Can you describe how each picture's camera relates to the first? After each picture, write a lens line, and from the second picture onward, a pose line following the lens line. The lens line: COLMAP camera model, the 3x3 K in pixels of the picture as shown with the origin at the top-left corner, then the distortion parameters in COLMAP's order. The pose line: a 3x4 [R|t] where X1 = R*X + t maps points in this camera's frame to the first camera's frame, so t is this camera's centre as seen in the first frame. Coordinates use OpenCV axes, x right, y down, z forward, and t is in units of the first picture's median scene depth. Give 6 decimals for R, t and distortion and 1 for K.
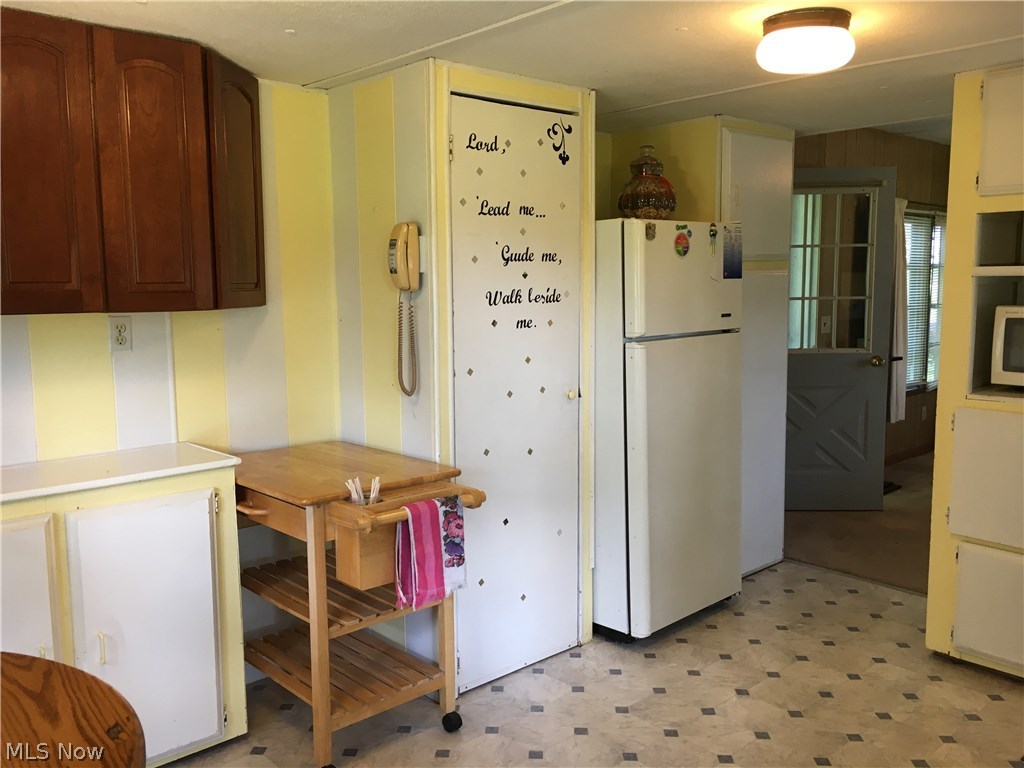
lens RADIAL K [[875.8, 0, 512.0], [0, 875.8, 384.0], [0, 0, 1]] dist [0.081131, -0.114990]
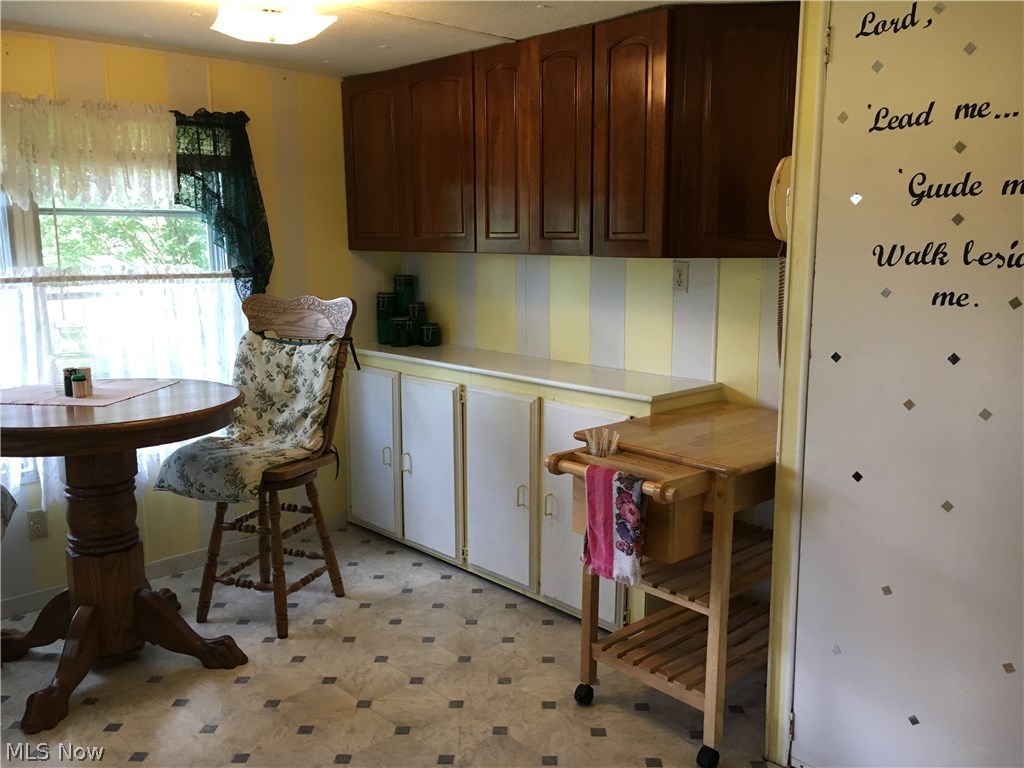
lens RADIAL K [[875.8, 0, 512.0], [0, 875.8, 384.0], [0, 0, 1]] dist [0.081131, -0.114990]
pose [[0.004119, 0.173983, -0.984740, 0.662407], [-0.116504, 0.978126, 0.172327, -0.085284], [0.993182, 0.114016, 0.024298, 0.714483]]
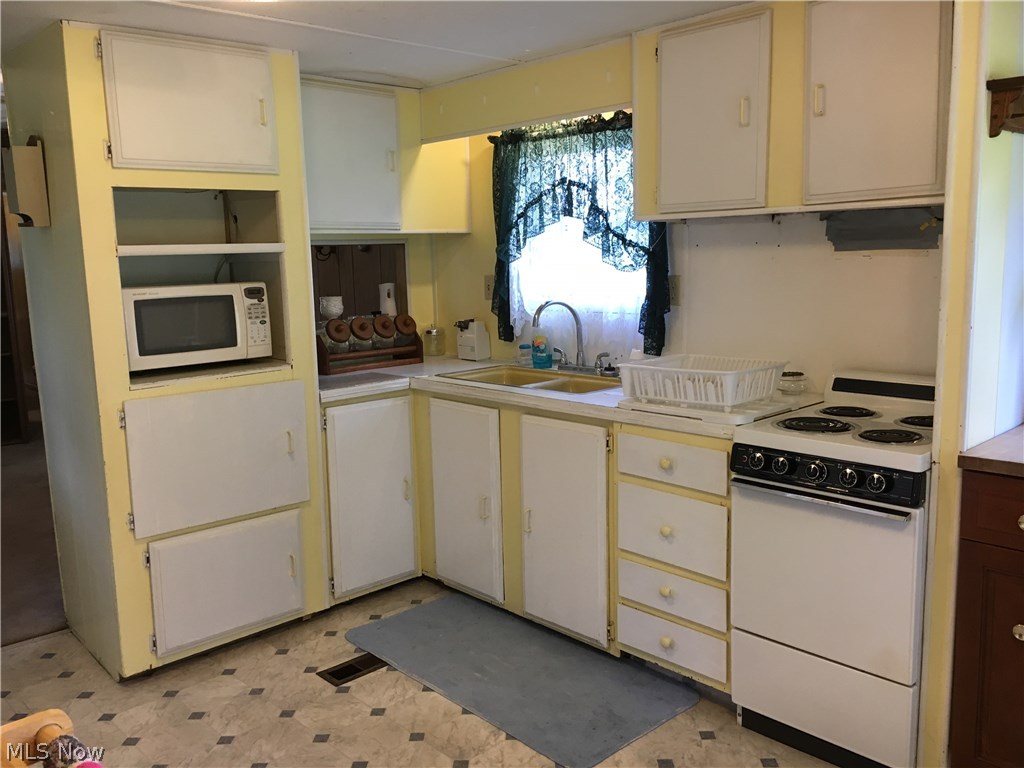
lens RADIAL K [[875.8, 0, 512.0], [0, 875.8, 384.0], [0, 0, 1]] dist [0.081131, -0.114990]
pose [[-0.009553, -0.145820, 0.989265, -0.362282], [0.153363, 0.977392, 0.145551, -0.057285], [-0.988124, 0.153108, 0.013026, 0.549331]]
